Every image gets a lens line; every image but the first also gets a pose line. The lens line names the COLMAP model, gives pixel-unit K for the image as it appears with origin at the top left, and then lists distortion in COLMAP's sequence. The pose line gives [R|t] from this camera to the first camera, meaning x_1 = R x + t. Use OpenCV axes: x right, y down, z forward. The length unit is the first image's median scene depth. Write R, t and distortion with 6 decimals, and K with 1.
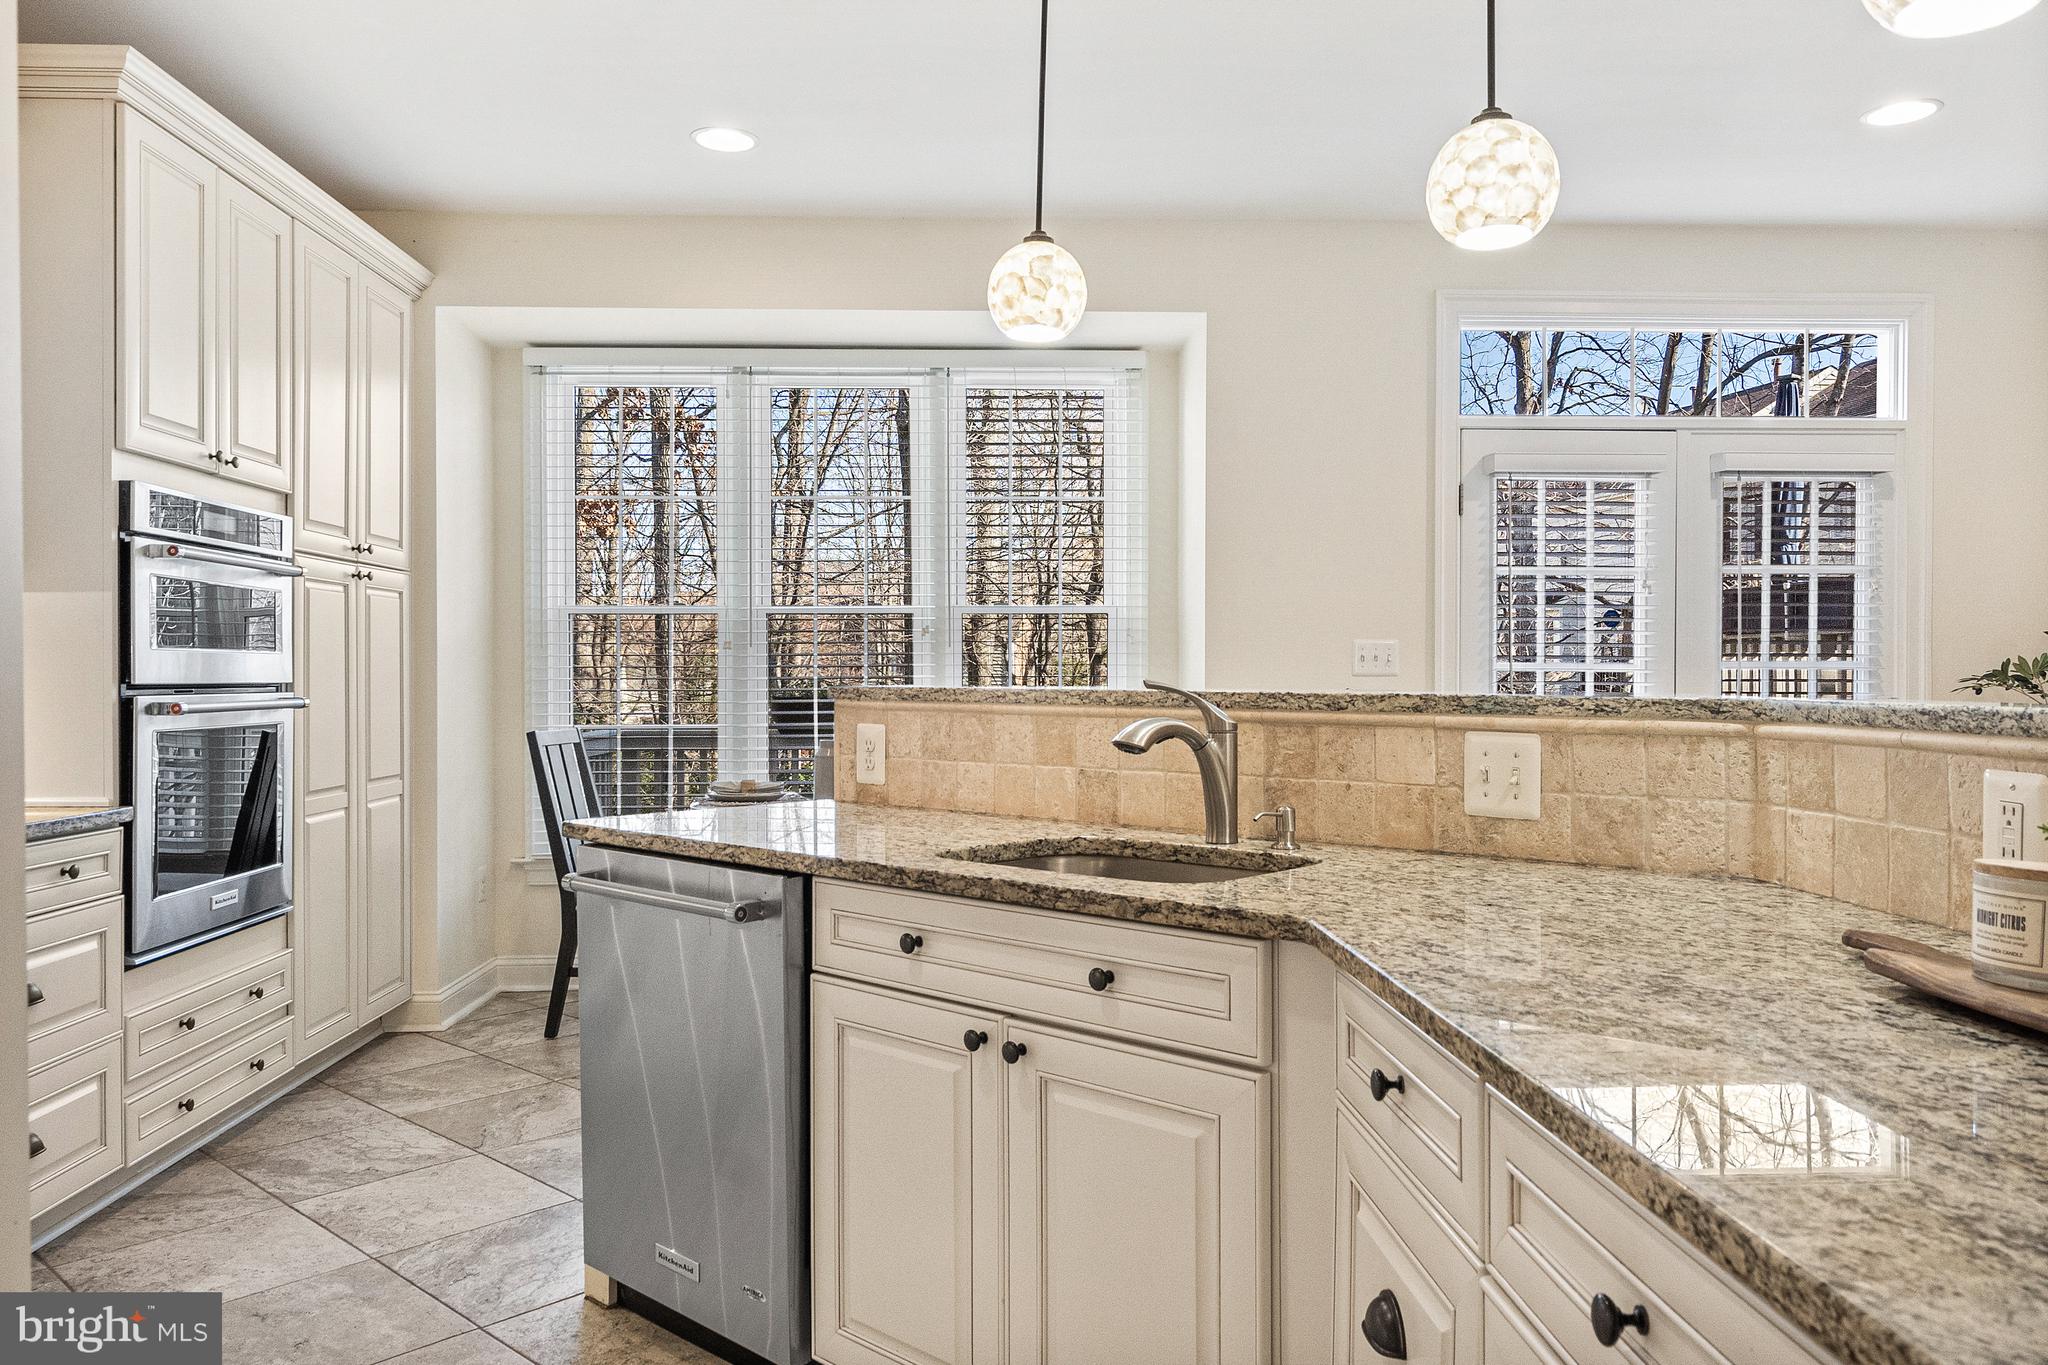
lens RADIAL K [[1468.1, 0, 1024.4], [0, 1468.1, 678.9], [0, 0, 1]] dist [0.014247, 0.003751]
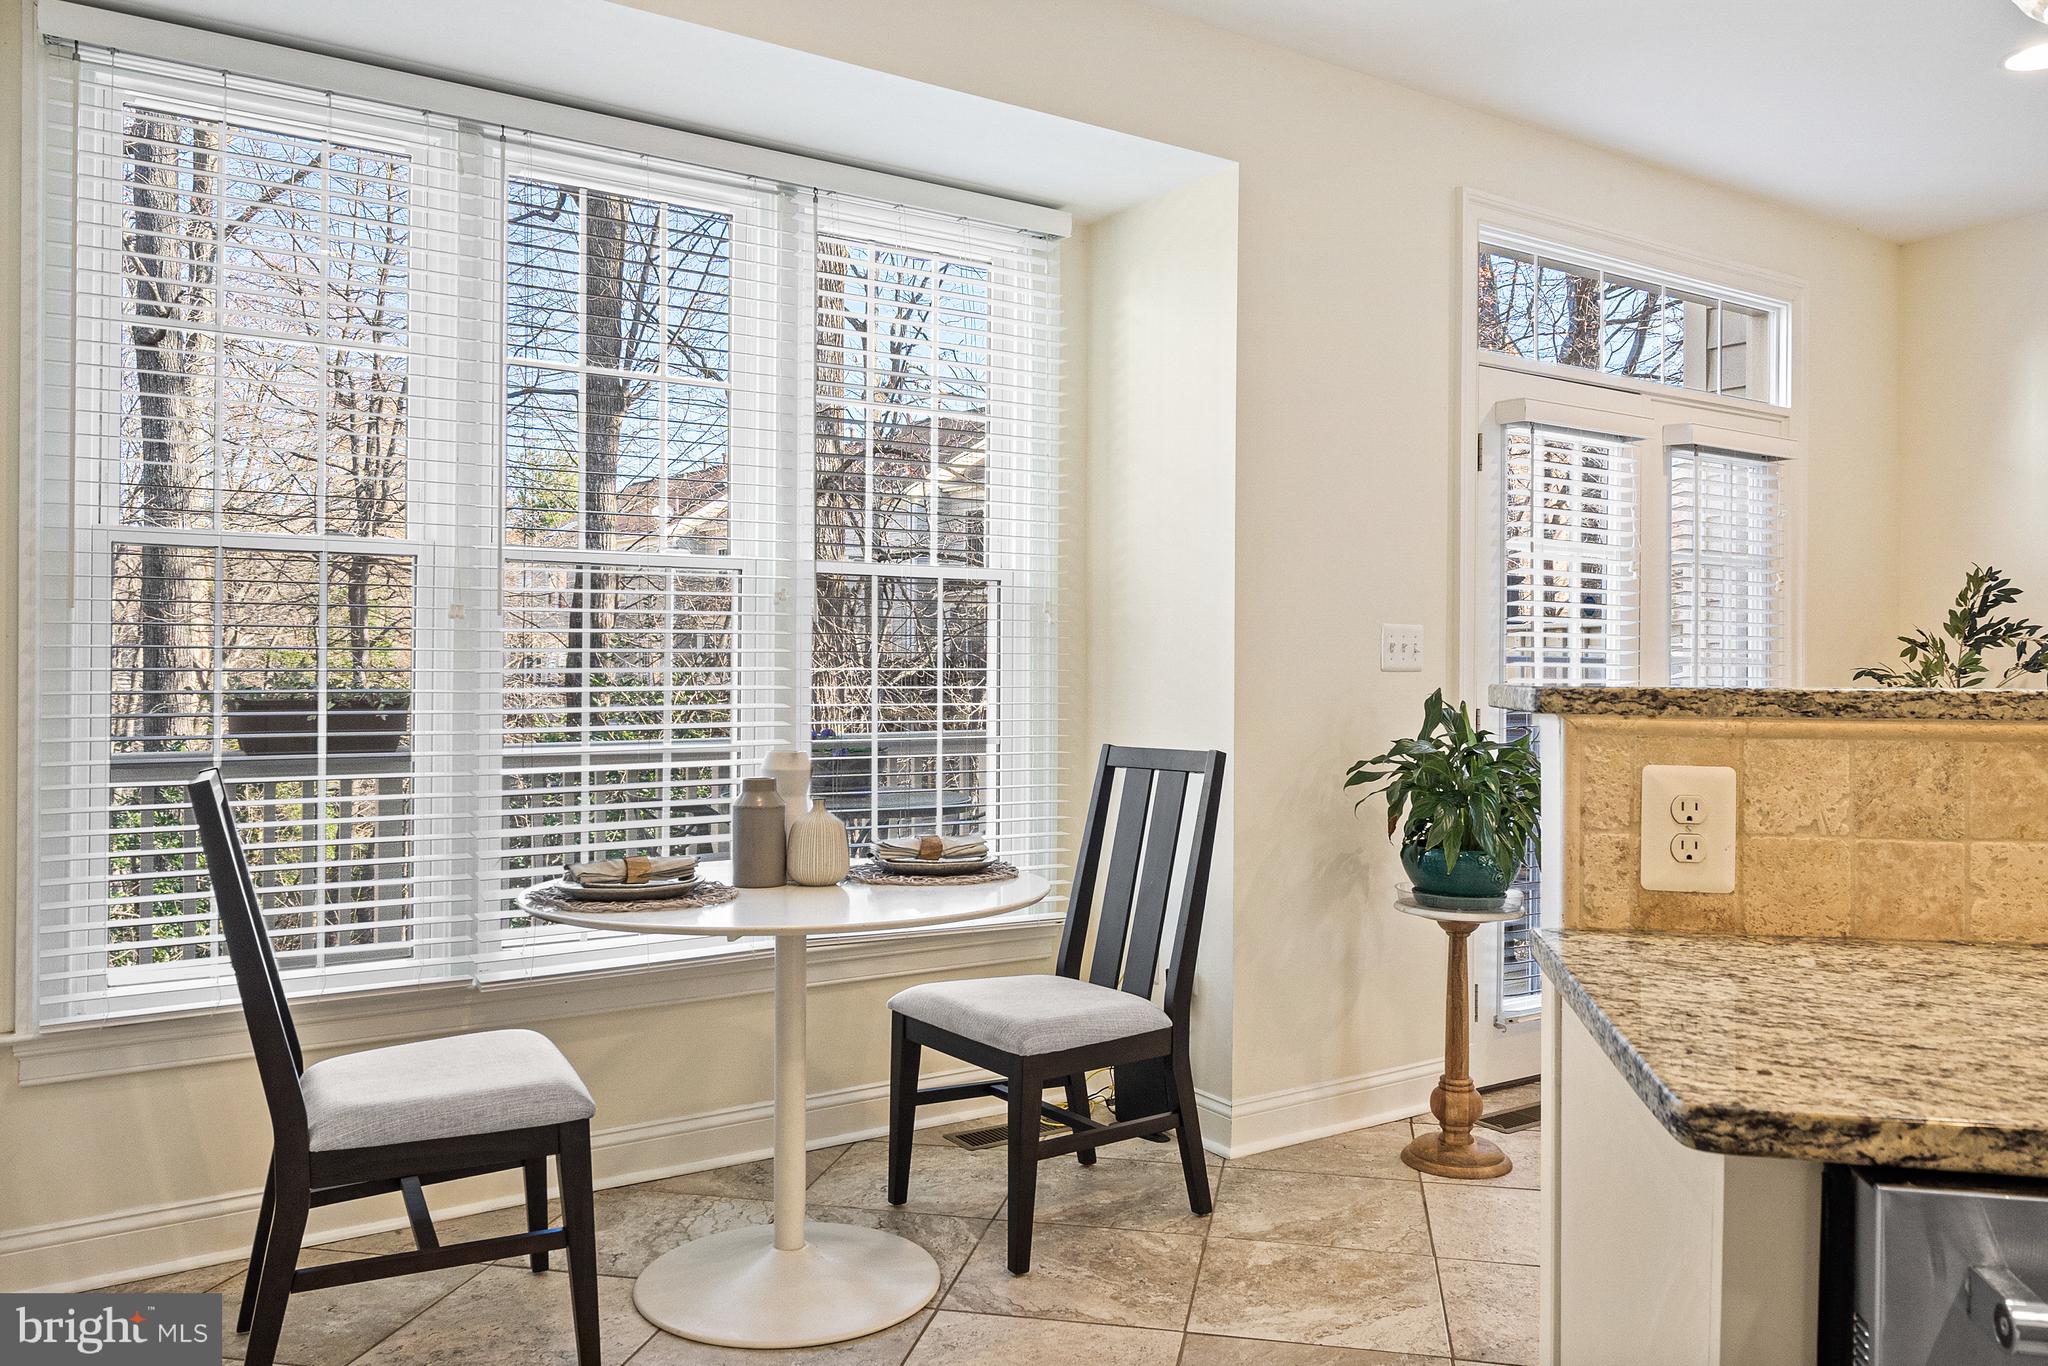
lens RADIAL K [[1468.1, 0, 1020.4], [0, 1468.1, 684.6], [0, 0, 1]] dist [0.014247, 0.003751]
pose [[0.852592, -0.001239, 0.522576, -0.547674], [-0.002284, 0.999979, 0.006098, 0.001717], [-0.522573, -0.006392, 0.852571, 0.714073]]
